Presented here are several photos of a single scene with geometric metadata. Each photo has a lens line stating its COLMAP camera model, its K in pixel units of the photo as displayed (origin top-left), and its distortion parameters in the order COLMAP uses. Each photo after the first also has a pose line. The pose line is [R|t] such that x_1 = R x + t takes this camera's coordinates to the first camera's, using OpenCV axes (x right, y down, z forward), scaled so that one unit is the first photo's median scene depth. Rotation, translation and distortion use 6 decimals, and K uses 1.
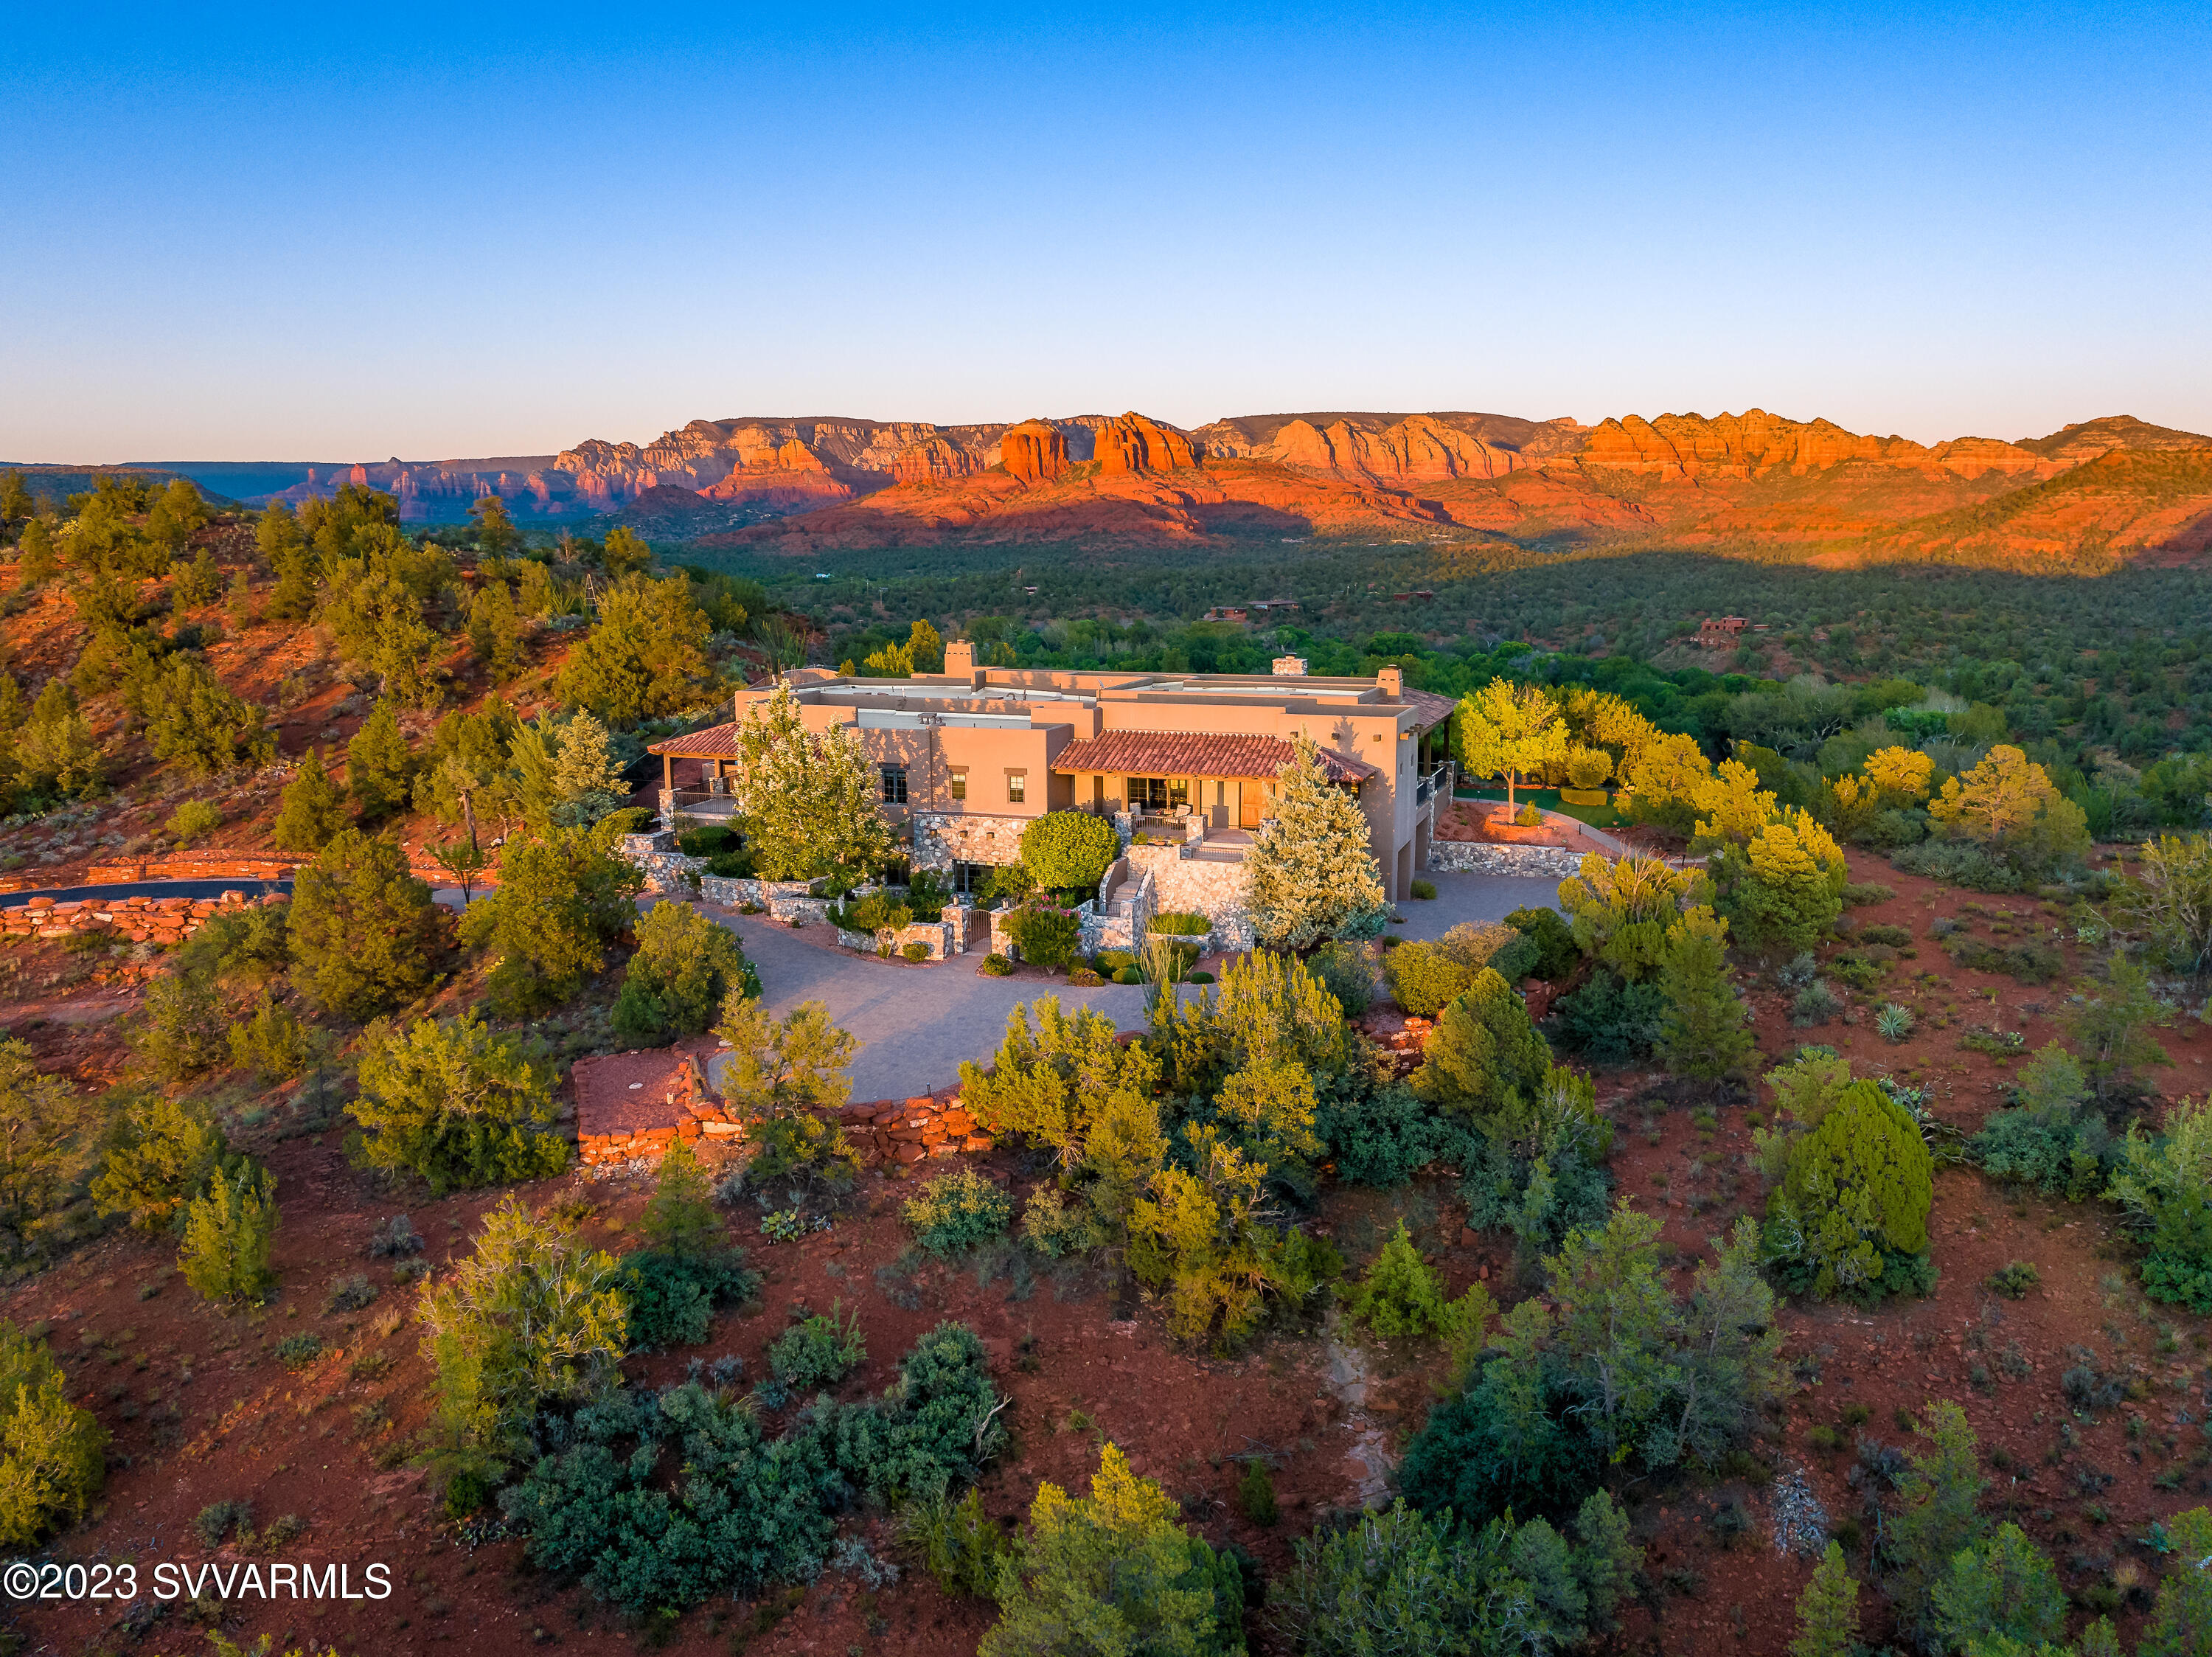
lens RADIAL K [[1596.1, 0, 1102.5], [0, 1596.1, 829.3], [0, 0, 1]] dist [-0.051052, 0.029977]
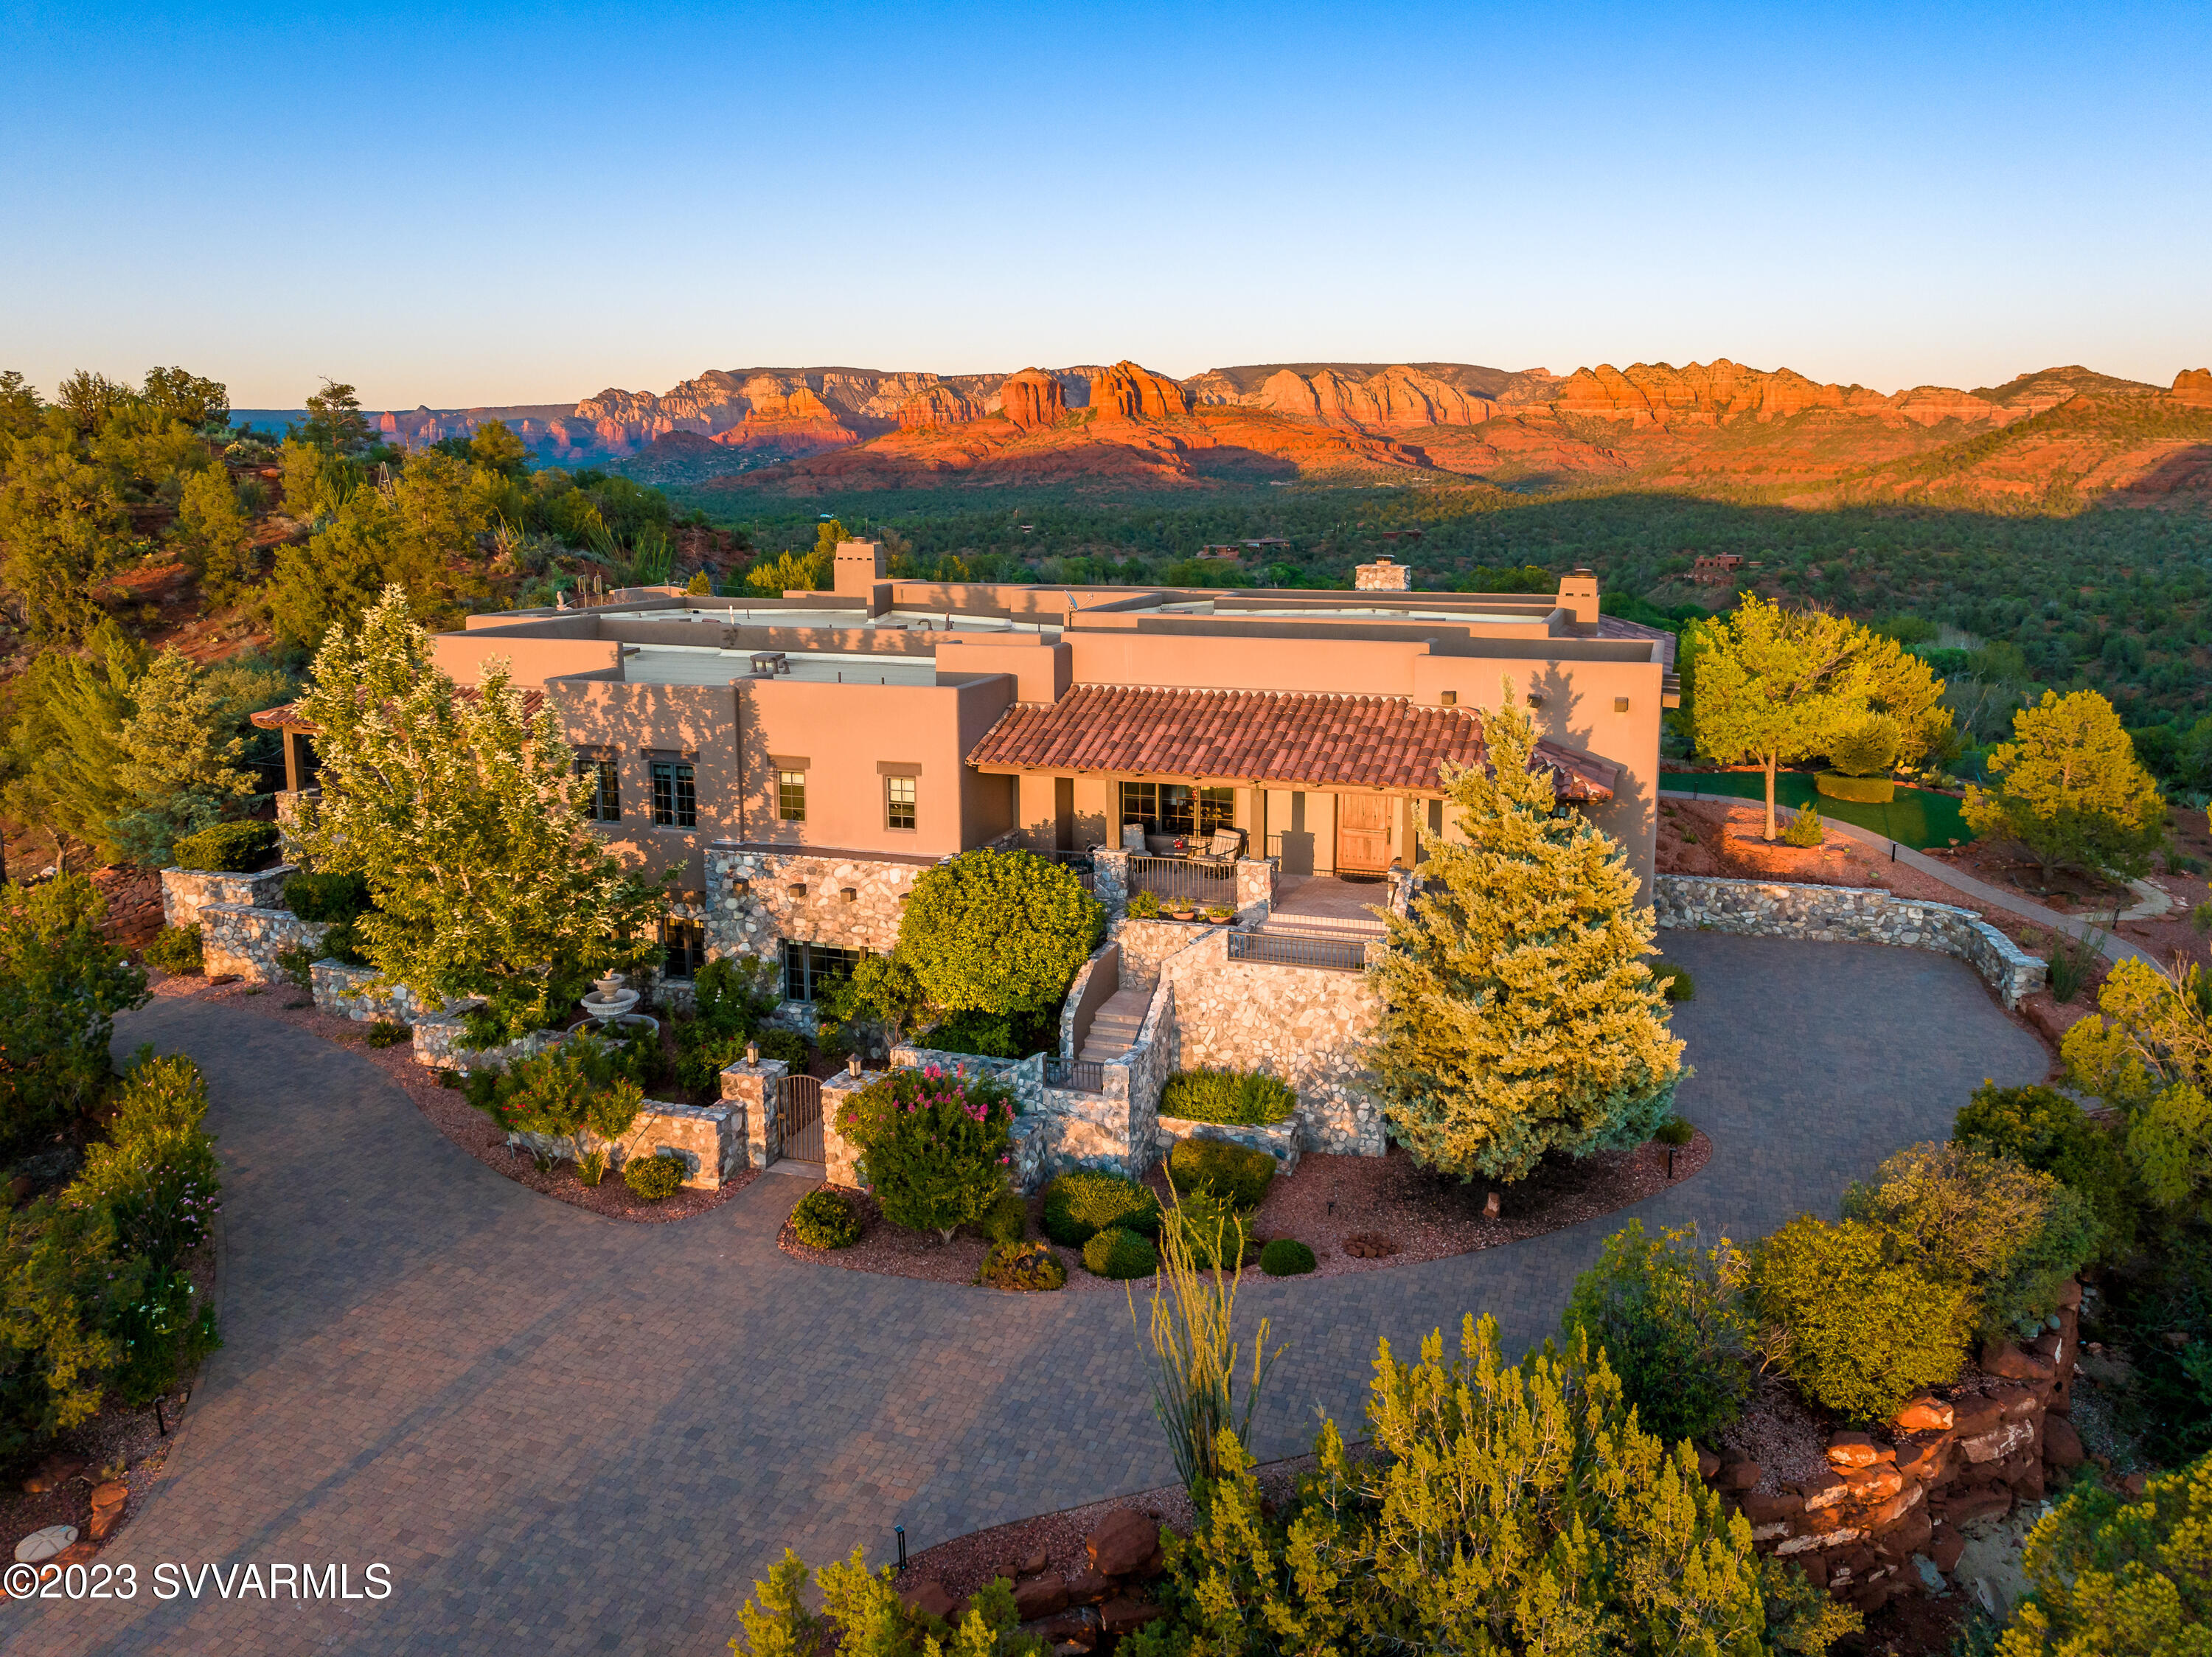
lens RADIAL K [[1518.6, 0, 1093.5], [0, 1518.6, 752.8], [0, 0, 1]] dist [-0.044950, 0.017075]
pose [[0.999996, 0.000540, -0.002860, 0.006535], [-0.000554, 0.999988, -0.004864, -0.028598], [0.002857, 0.004865, 0.999984, 0.377525]]
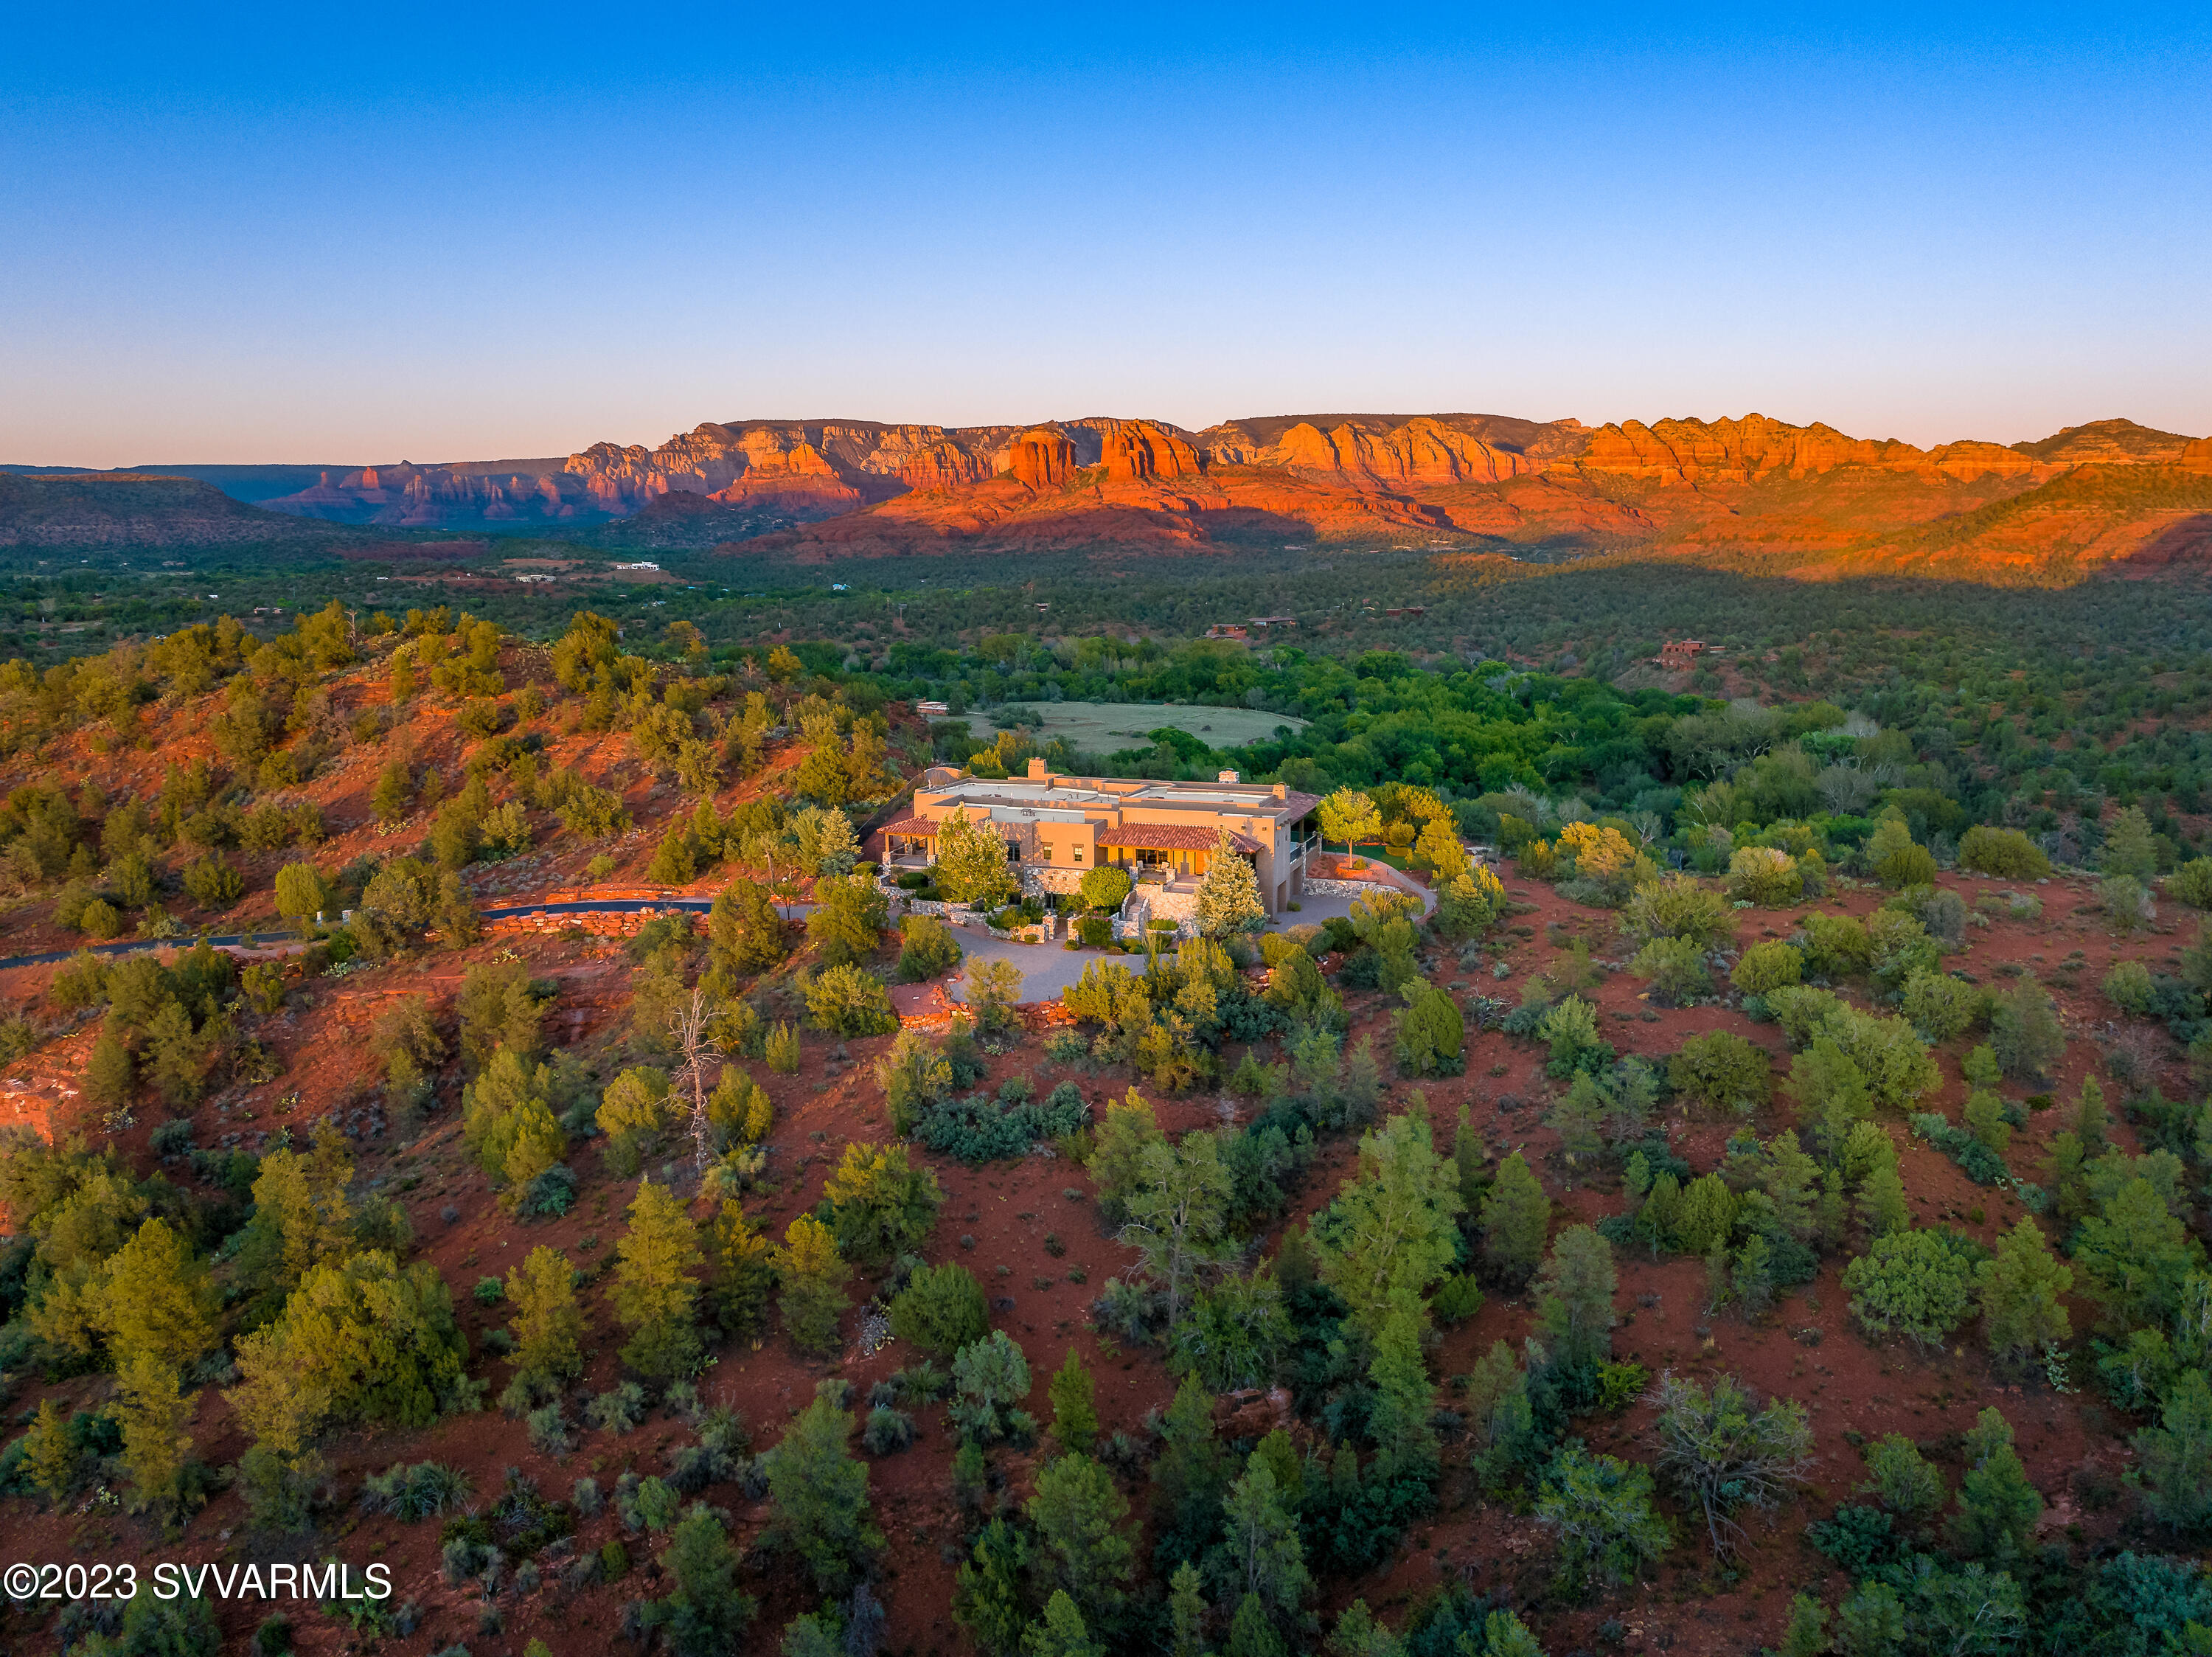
lens RADIAL K [[1596.1, 0, 1113.1], [0, 1596.1, 816.6], [0, 0, 1]] dist [-0.051052, 0.029977]
pose [[0.999997, -0.000936, 0.002460, -0.012114], [0.000954, 0.999972, -0.007441, -0.041337], [-0.002453, 0.007444, 0.999969, -0.673872]]
